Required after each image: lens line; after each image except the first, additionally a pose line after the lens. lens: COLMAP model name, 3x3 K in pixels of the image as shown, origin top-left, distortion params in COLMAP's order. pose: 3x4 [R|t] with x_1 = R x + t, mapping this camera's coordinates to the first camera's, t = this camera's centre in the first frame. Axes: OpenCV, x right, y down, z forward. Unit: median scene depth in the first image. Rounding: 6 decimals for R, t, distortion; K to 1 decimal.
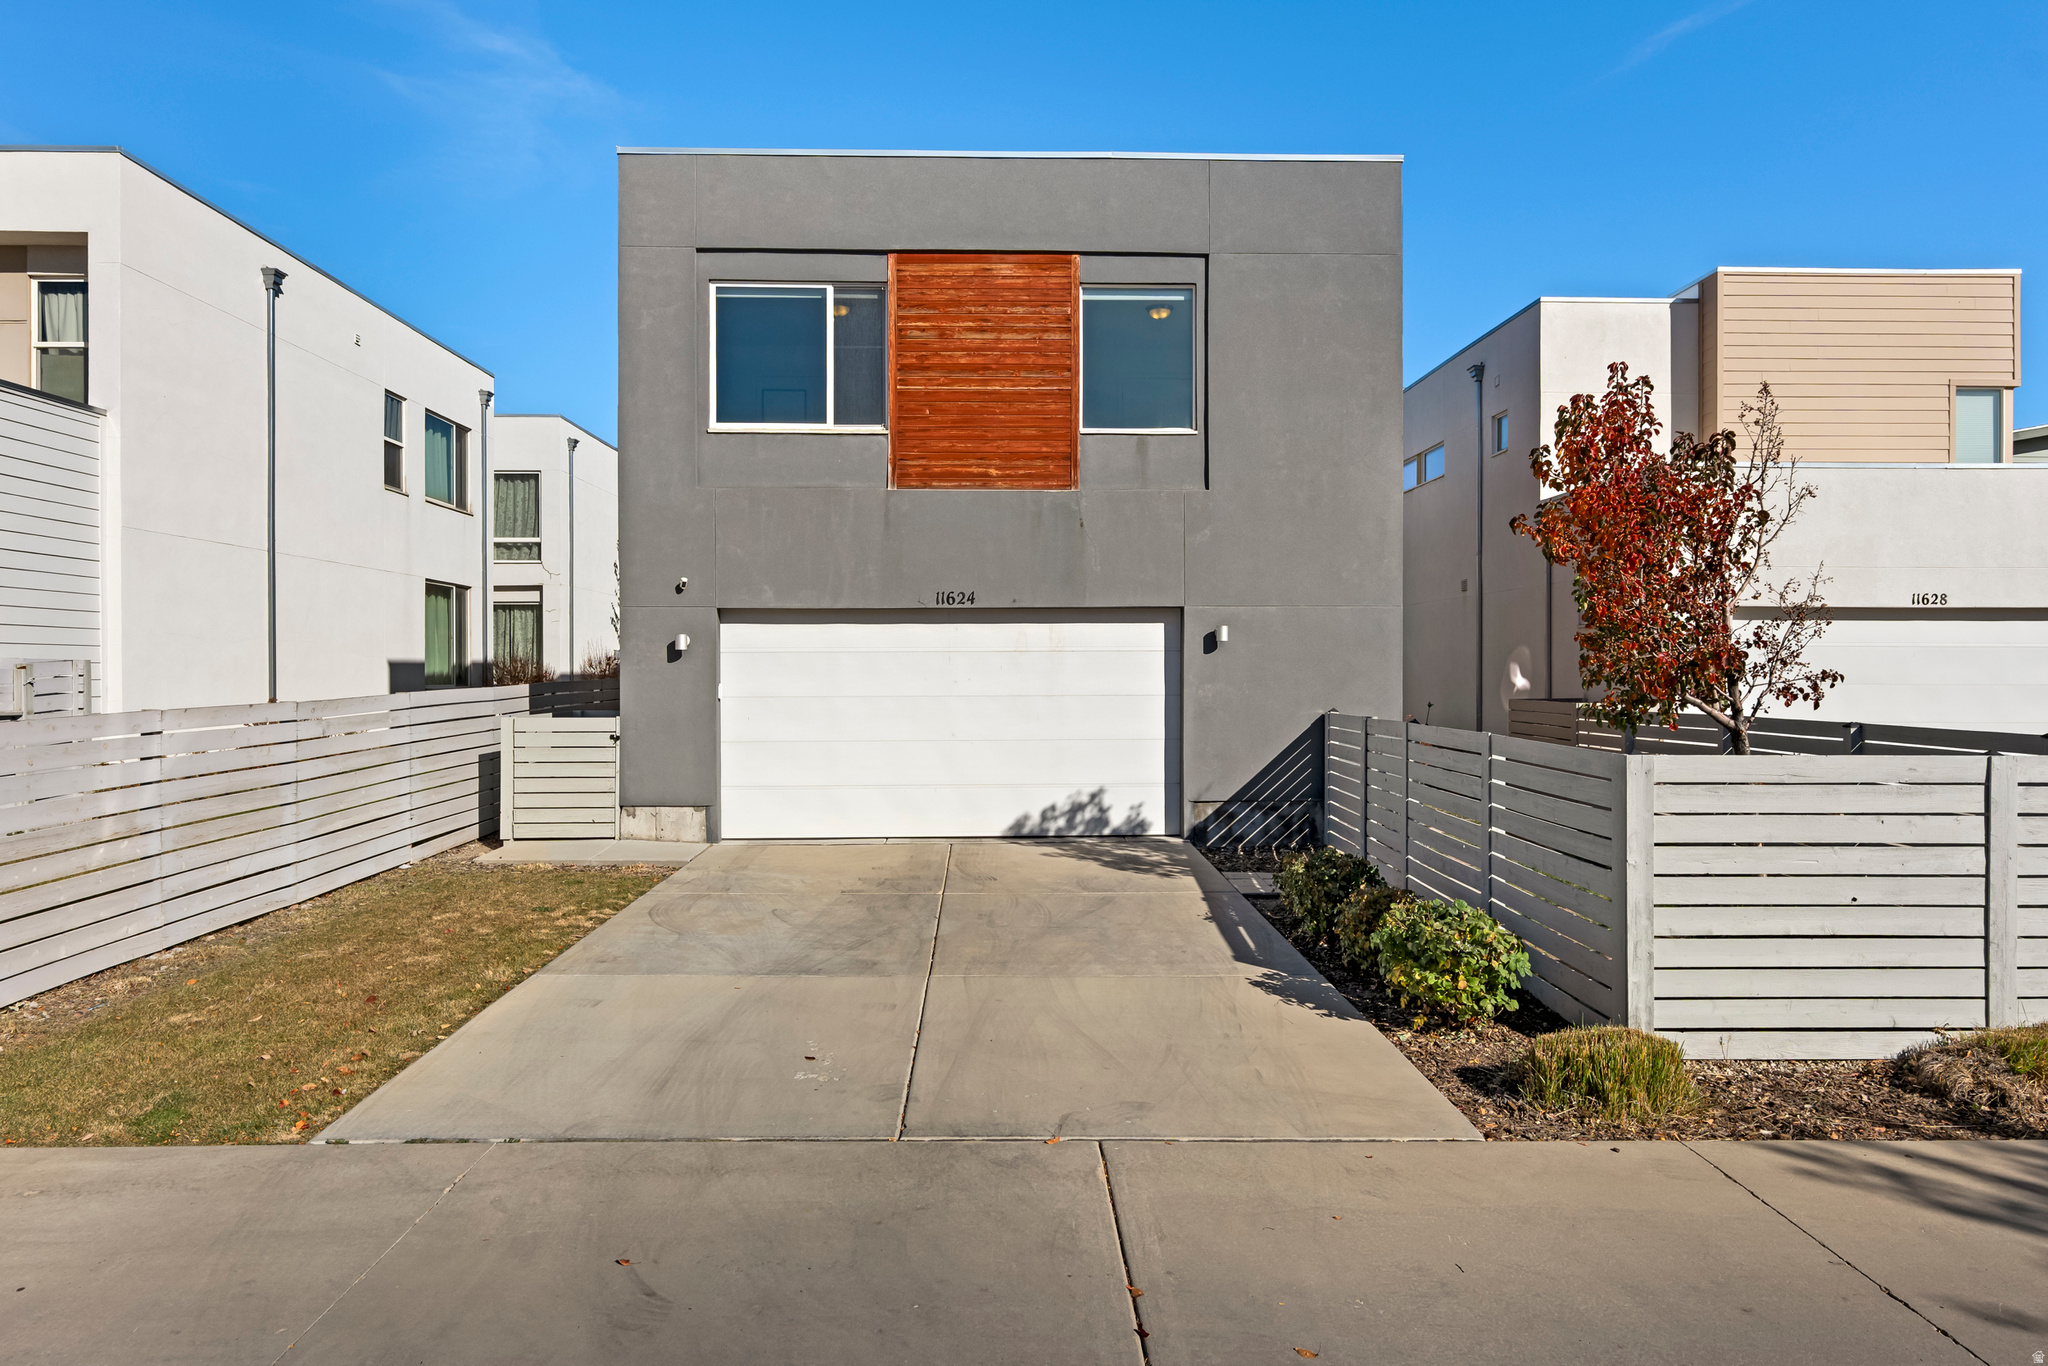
lens RADIAL K [[1208.7, 0, 1023.9], [0, 1208.7, 673.0], [0, 0, 1]] dist [0.002128, 0.000455]
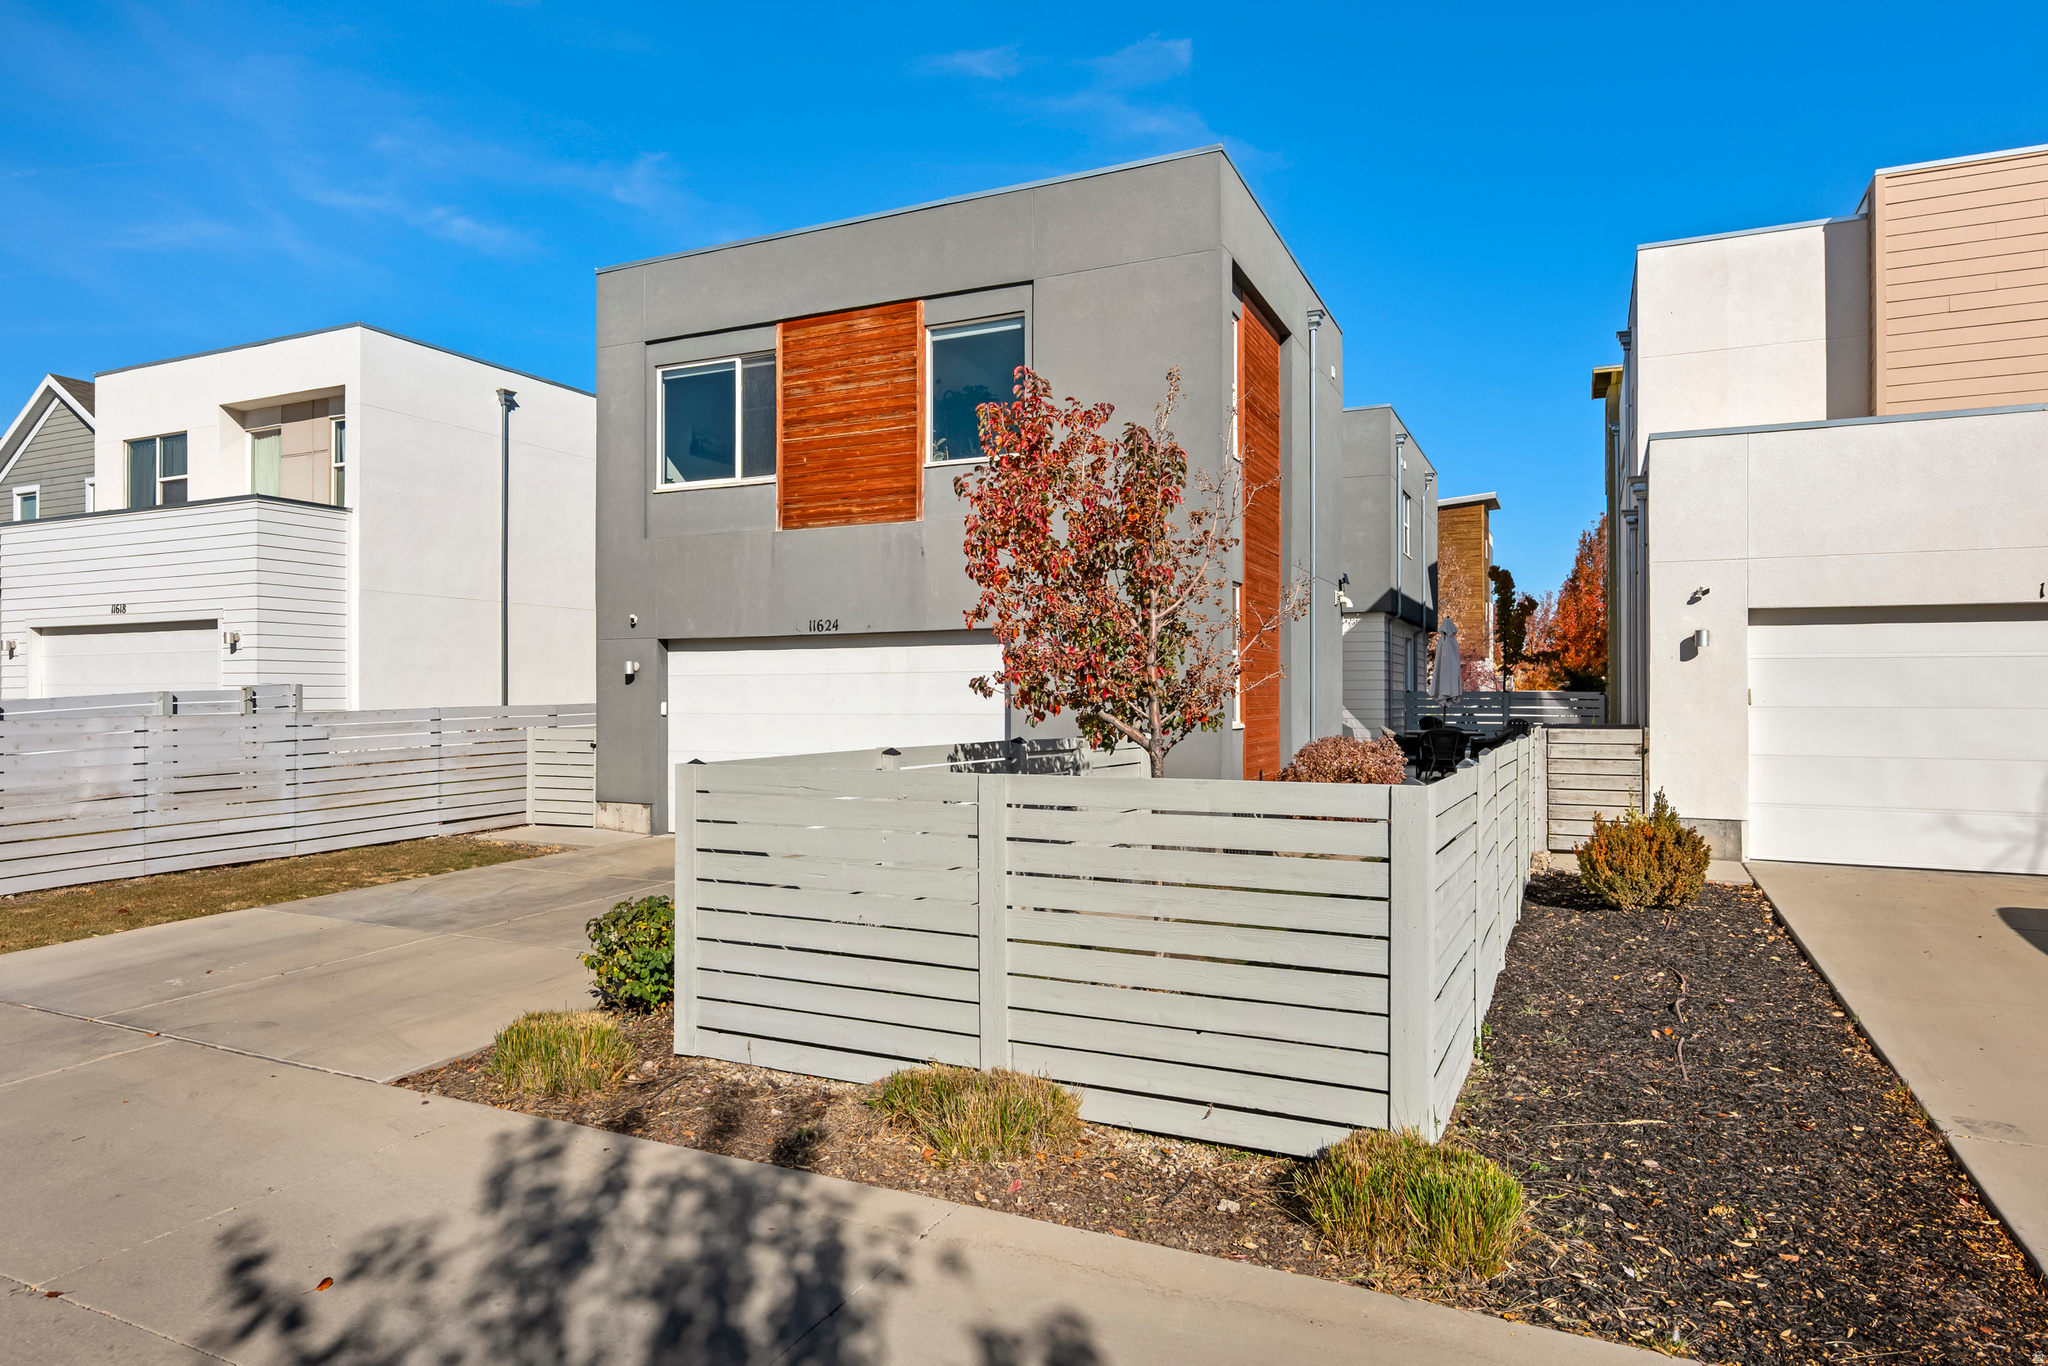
lens RADIAL K [[1212.6, 0, 1024.0], [0, 1212.6, 683.0], [0, 0, 1]] dist [0.004129, -0.000578]
pose [[0.892689, -0.004576, -0.450651, 0.606181], [-0.001056, 0.999924, -0.012245, 0.004308], [0.450673, 0.011406, 0.892616, 0.090523]]
